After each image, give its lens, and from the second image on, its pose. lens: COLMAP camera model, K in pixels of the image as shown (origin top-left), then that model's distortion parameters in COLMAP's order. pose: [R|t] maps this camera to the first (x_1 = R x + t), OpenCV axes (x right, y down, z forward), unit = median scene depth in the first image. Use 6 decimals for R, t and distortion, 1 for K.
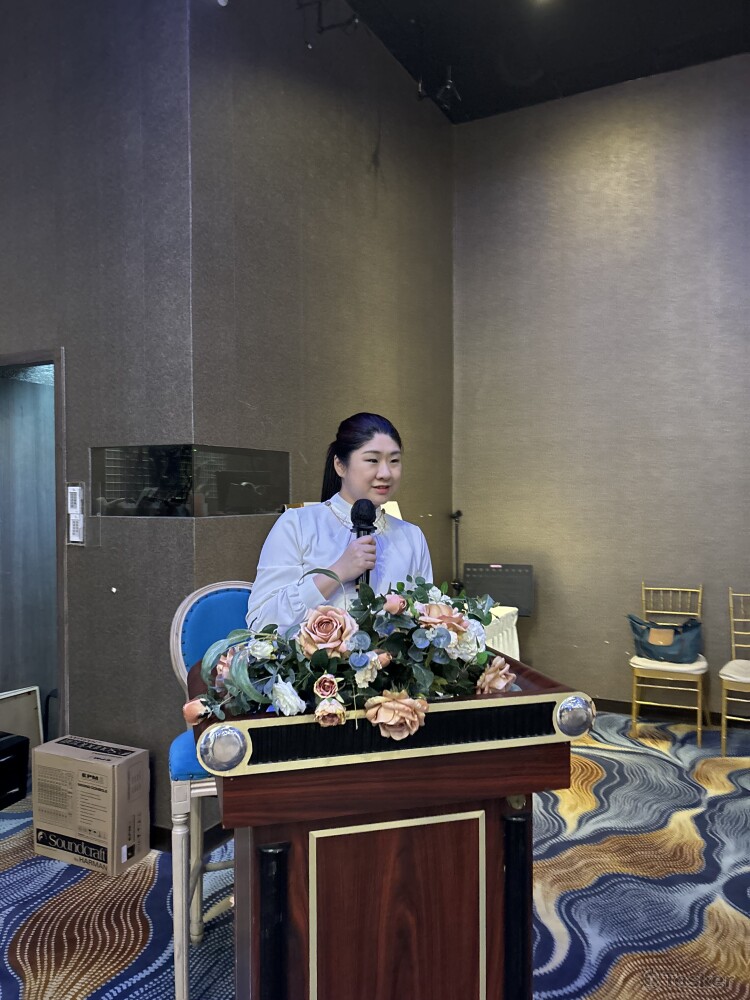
lens RADIAL K [[819.4, 0, 375.0], [0, 819.4, 500.0], [0, 0, 1]] dist [0.035704, -0.076639]
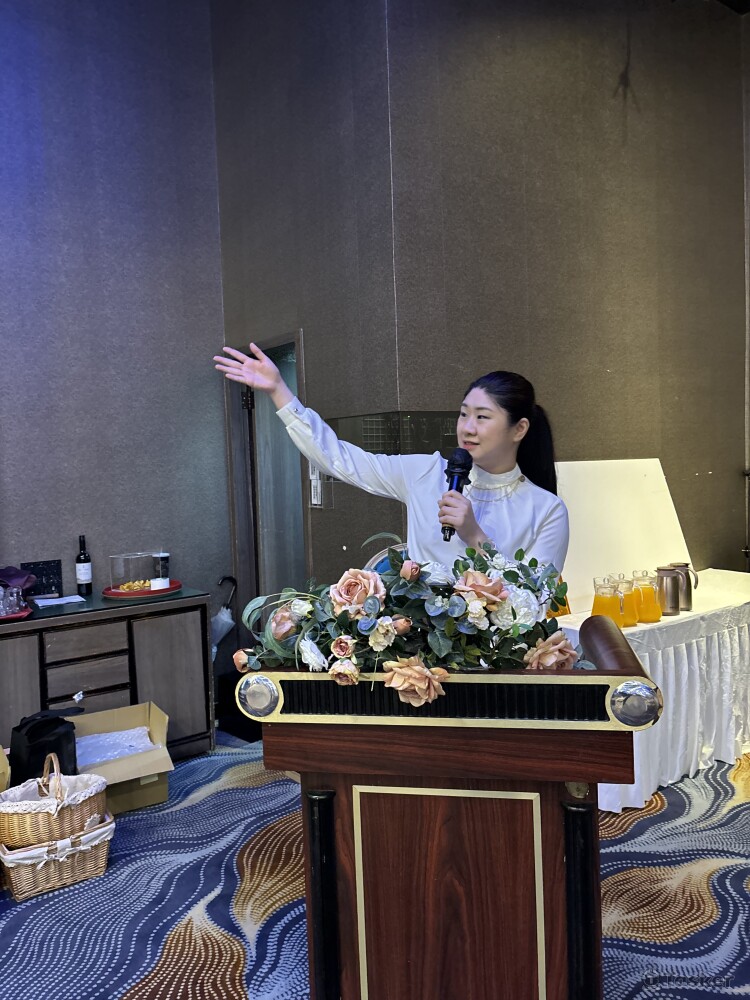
lens RADIAL K [[819.4, 0, 375.0], [0, 819.4, 500.0], [0, 0, 1]] dist [0.035704, -0.076639]
pose [[0.881553, -0.009156, -0.471997, 0.416583], [0.032727, 0.998592, 0.041753, 0.001324], [0.470950, -0.052254, 0.880611, 0.111462]]
